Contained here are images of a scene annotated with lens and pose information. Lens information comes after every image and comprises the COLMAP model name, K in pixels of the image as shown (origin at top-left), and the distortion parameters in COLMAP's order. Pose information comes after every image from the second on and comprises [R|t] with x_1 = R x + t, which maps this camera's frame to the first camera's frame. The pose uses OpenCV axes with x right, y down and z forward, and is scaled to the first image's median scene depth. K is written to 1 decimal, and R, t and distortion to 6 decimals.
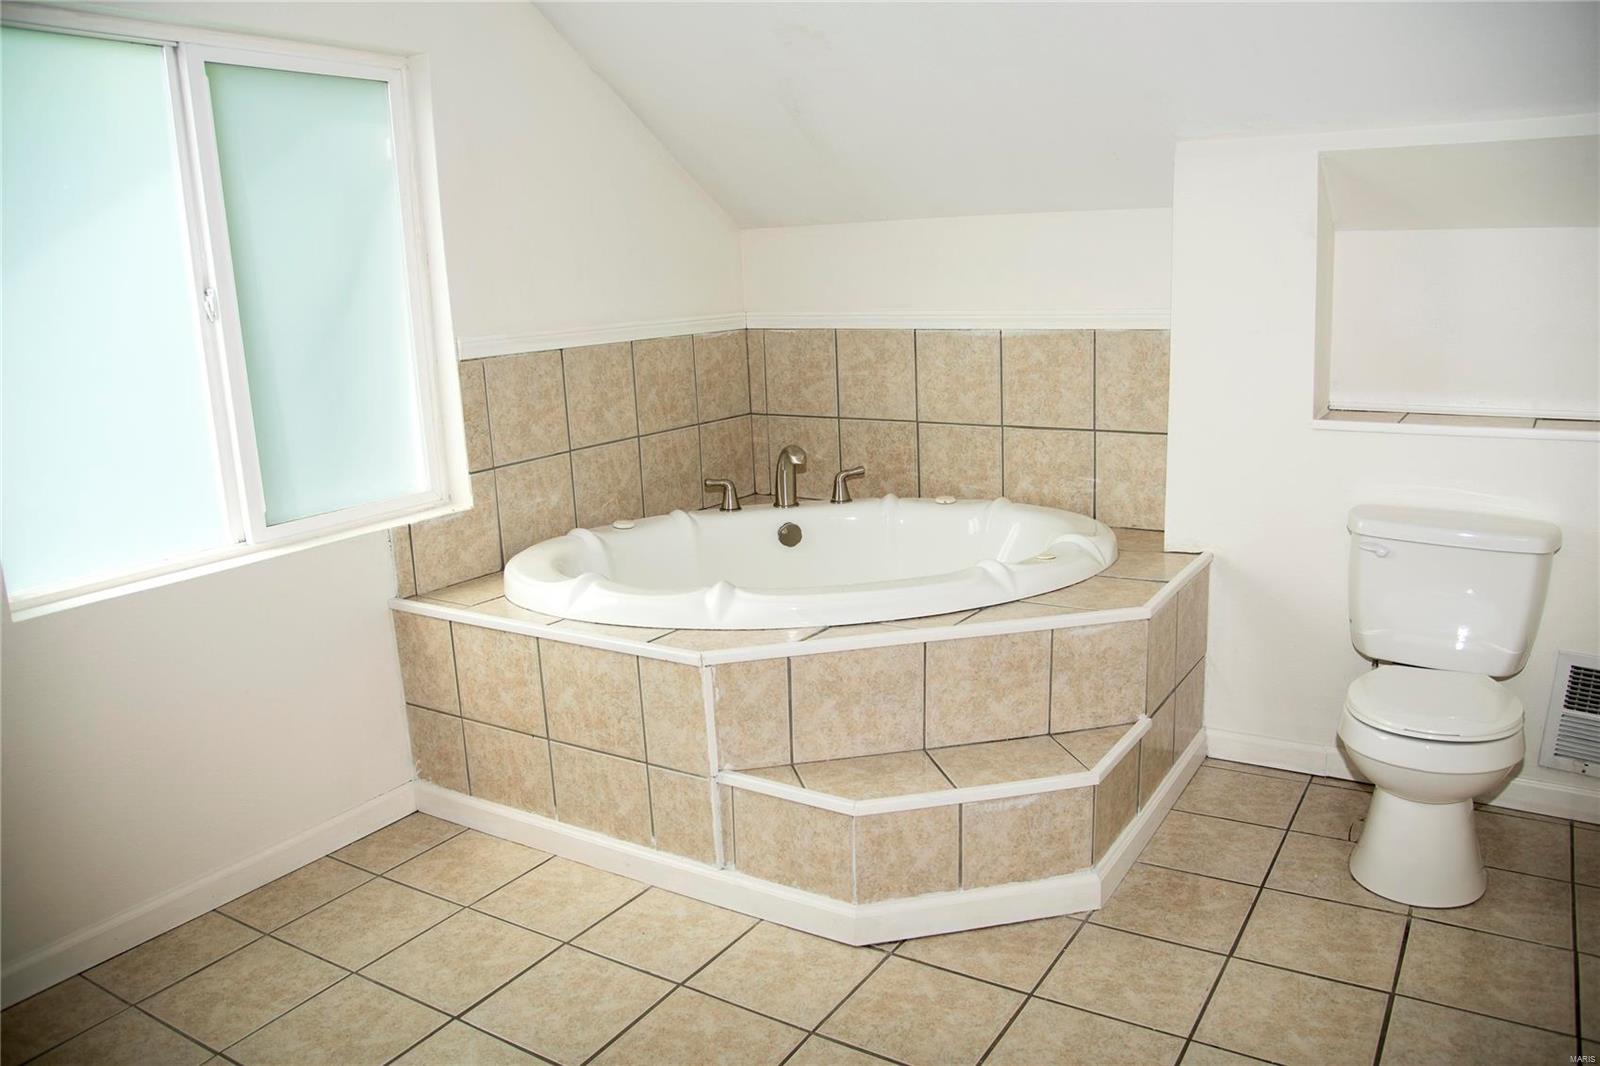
lens RADIAL K [[1201.8, 0, 803.6], [0, 1201.8, 559.8], [0, 0, 1]] dist [-0.102525, 0.005054]
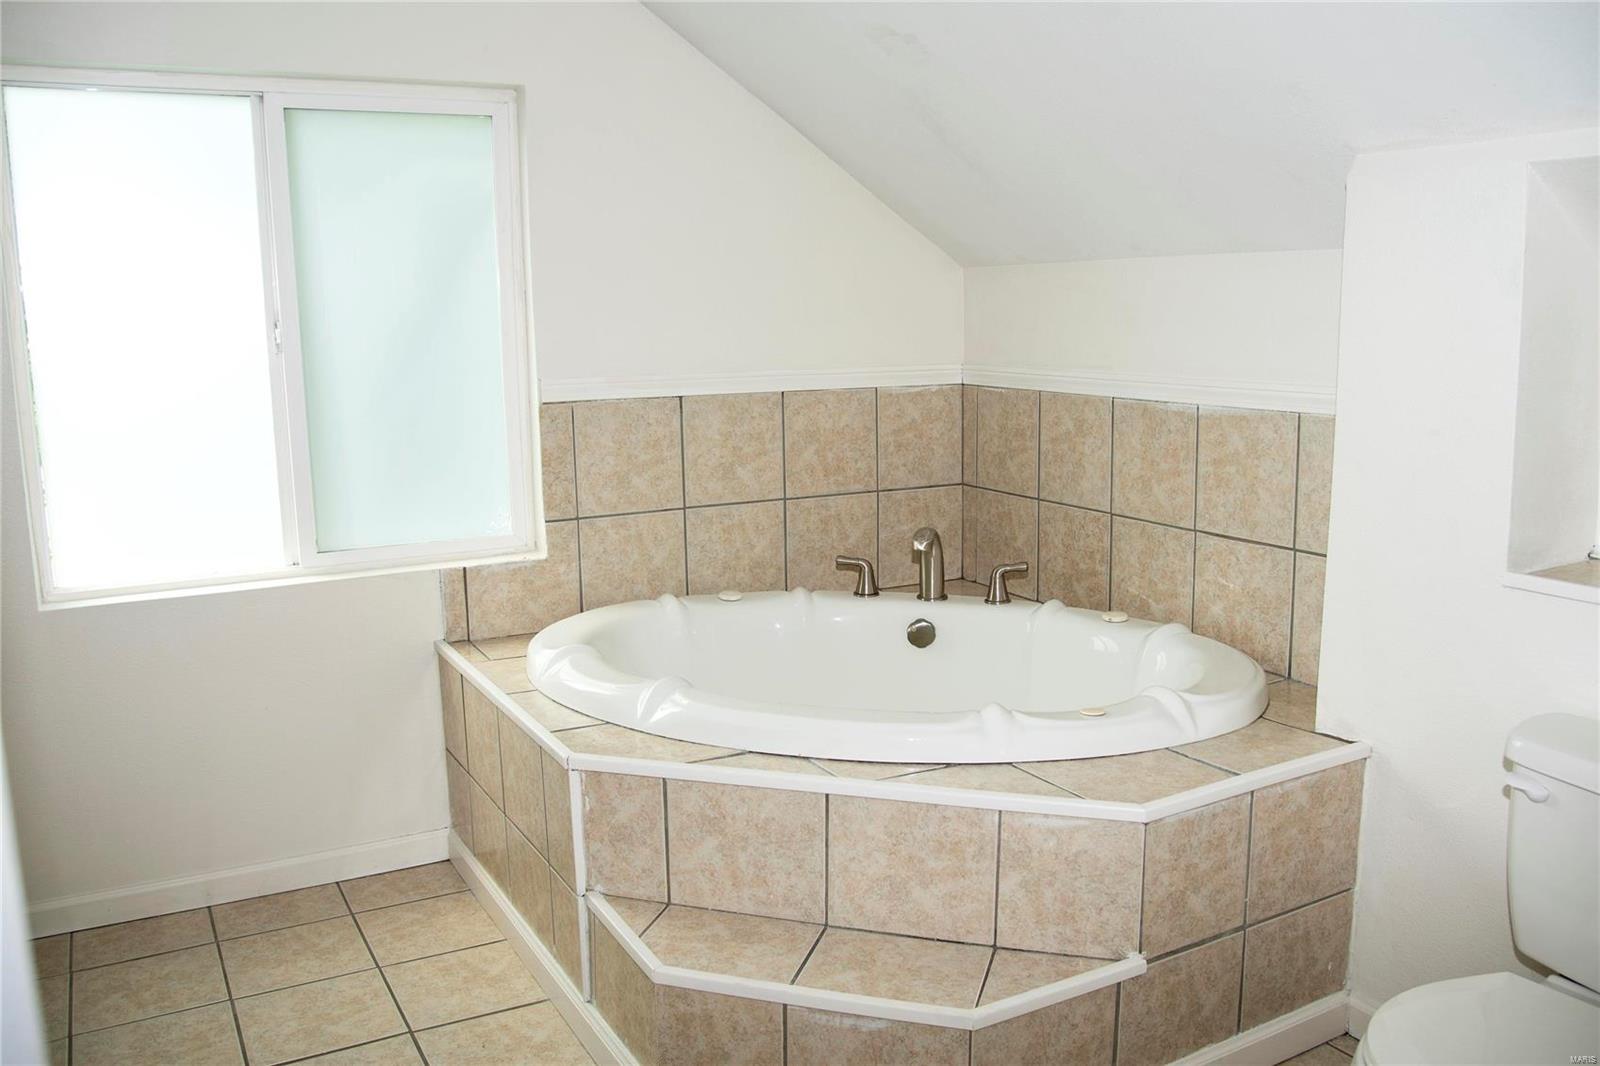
lens RADIAL K [[1315.4, 0, 843.1], [0, 1315.4, 566.5], [0, 0, 1]] dist [-0.124612, 0.061951]
pose [[0.874449, 0.118179, -0.470503, 0.428627], [-0.134175, 0.990957, -0.000465, -0.069536], [0.466194, 0.063536, 0.882398, 0.196250]]
